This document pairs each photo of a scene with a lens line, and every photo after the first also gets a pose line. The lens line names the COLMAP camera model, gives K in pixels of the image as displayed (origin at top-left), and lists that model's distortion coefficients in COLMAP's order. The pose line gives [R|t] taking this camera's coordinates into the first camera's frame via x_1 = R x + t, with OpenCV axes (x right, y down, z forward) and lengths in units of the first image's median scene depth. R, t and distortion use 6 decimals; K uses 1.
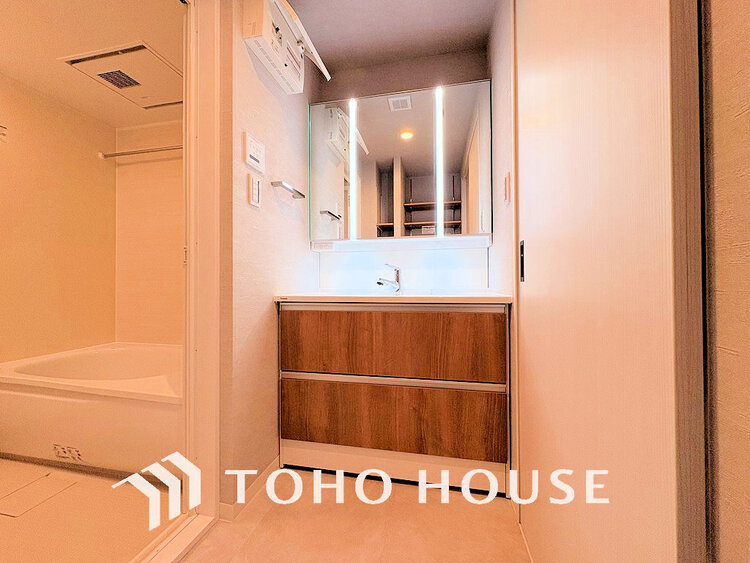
lens RADIAL K [[295.4, 0, 375.4], [0, 295.4, 281.7], [0, 0, 1]] dist [0.001101, 0.000149]
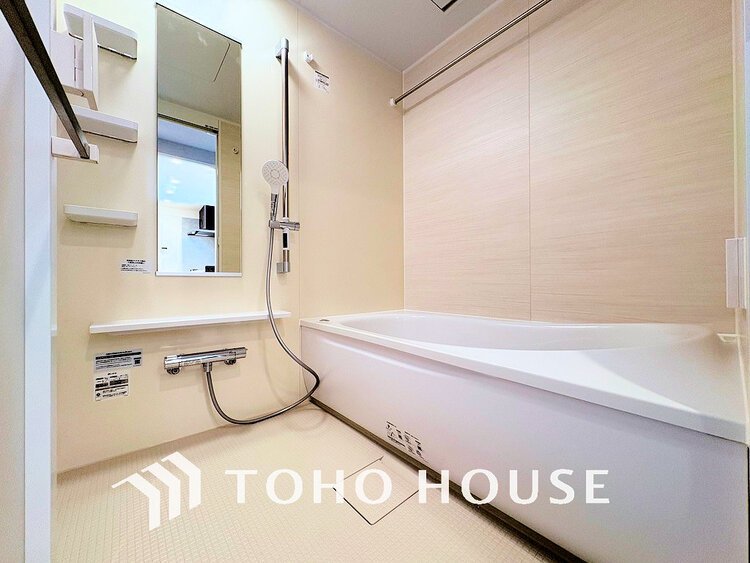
lens RADIAL K [[295.4, 0, 372.0], [0, 295.4, 281.0], [0, 0, 1]] dist [0.001101, 0.000149]
pose [[0.790057, -0.003330, -0.613024, -0.533995], [0.005573, 0.999983, 0.001750, 0.150832], [0.613008, -0.004799, 0.790062, 0.306483]]
